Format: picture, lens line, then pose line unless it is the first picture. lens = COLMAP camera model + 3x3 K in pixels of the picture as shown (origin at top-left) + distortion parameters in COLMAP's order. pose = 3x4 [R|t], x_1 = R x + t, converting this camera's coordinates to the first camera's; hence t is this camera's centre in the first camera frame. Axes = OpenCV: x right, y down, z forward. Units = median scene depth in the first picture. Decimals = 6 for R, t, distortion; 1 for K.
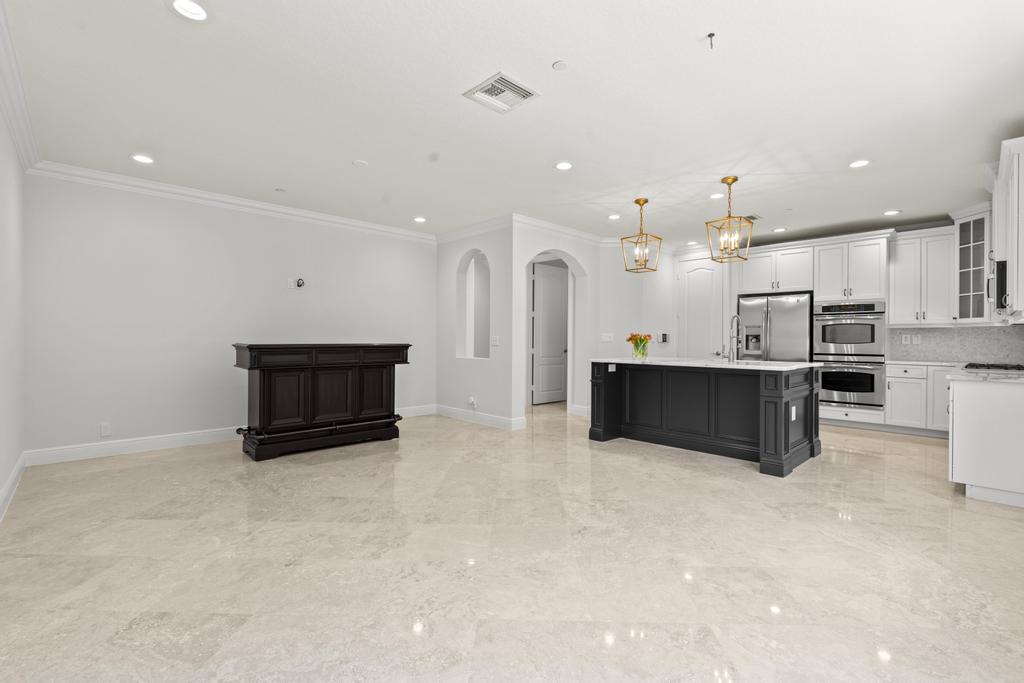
lens RADIAL K [[452.5, 0, 513.3], [0, 452.5, 340.2], [0, 0, 1]] dist [-0.000690, -0.000791]
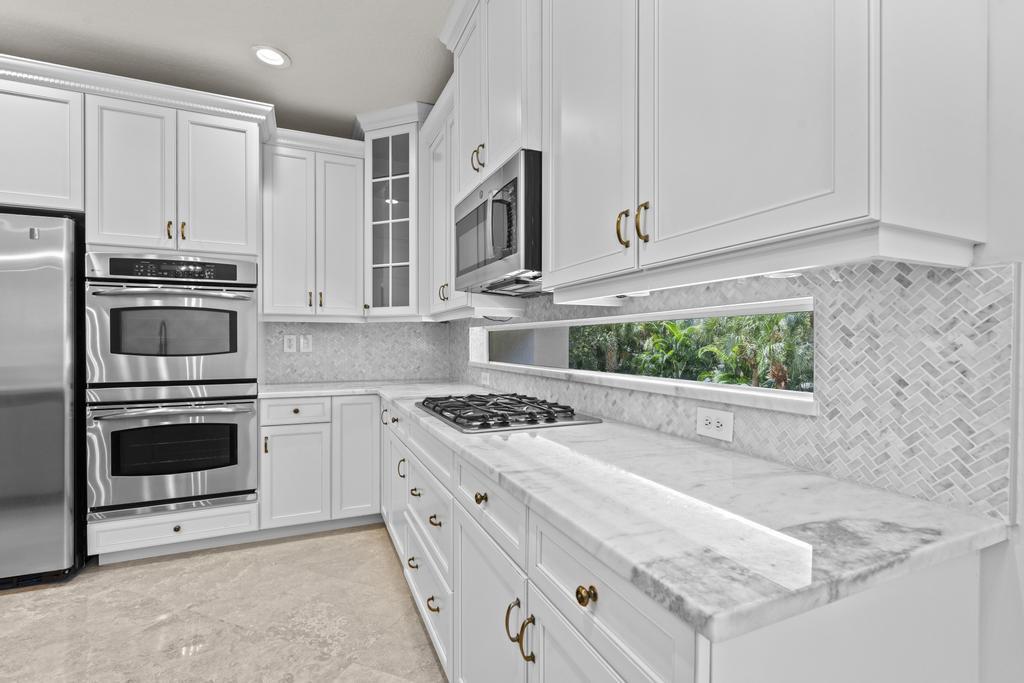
lens RADIAL K [[460.8, 0, 512.1], [0, 460.8, 344.5], [0, 0, 1]] dist [-0.003806, 0.000051]
pose [[0.342962, -0.012035, 0.939272, 0.501348], [0.001834, 0.999925, 0.012143, -0.007904], [-0.939347, -0.002442, 0.342958, 0.634414]]
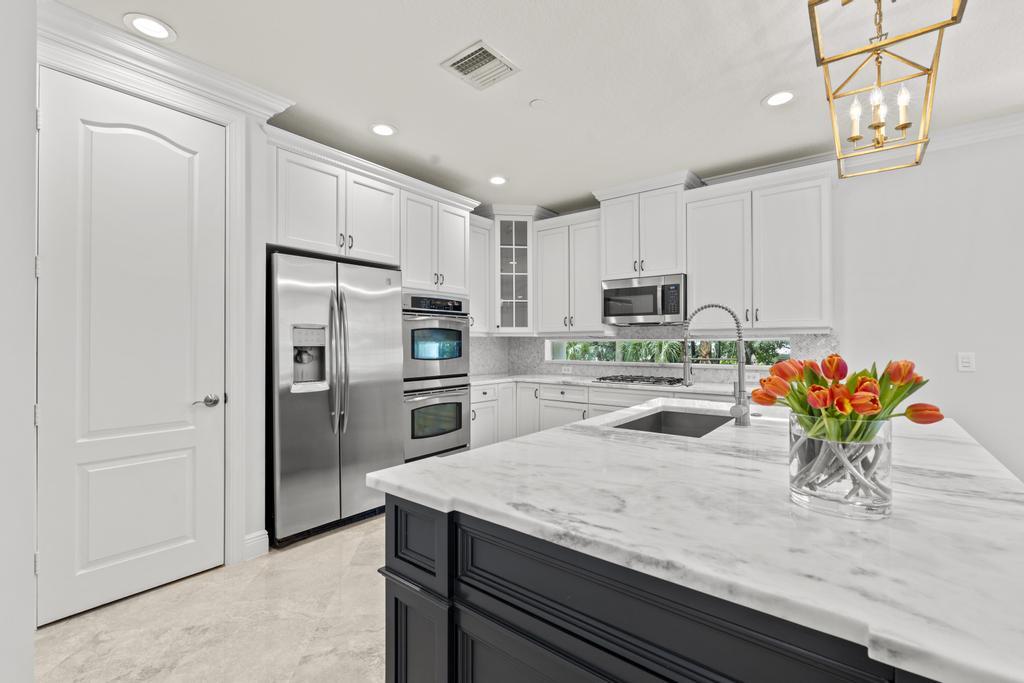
lens RADIAL K [[446.4, 0, 511.3], [0, 446.4, 341.5], [0, 0, 1]] dist [-0.004838, 0.000209]
pose [[-0.129651, -0.002942, 0.991555, 0.112640], [0.000354, 0.999995, 0.003013, -0.022021], [-0.991560, 0.000742, -0.129649, 1.087919]]
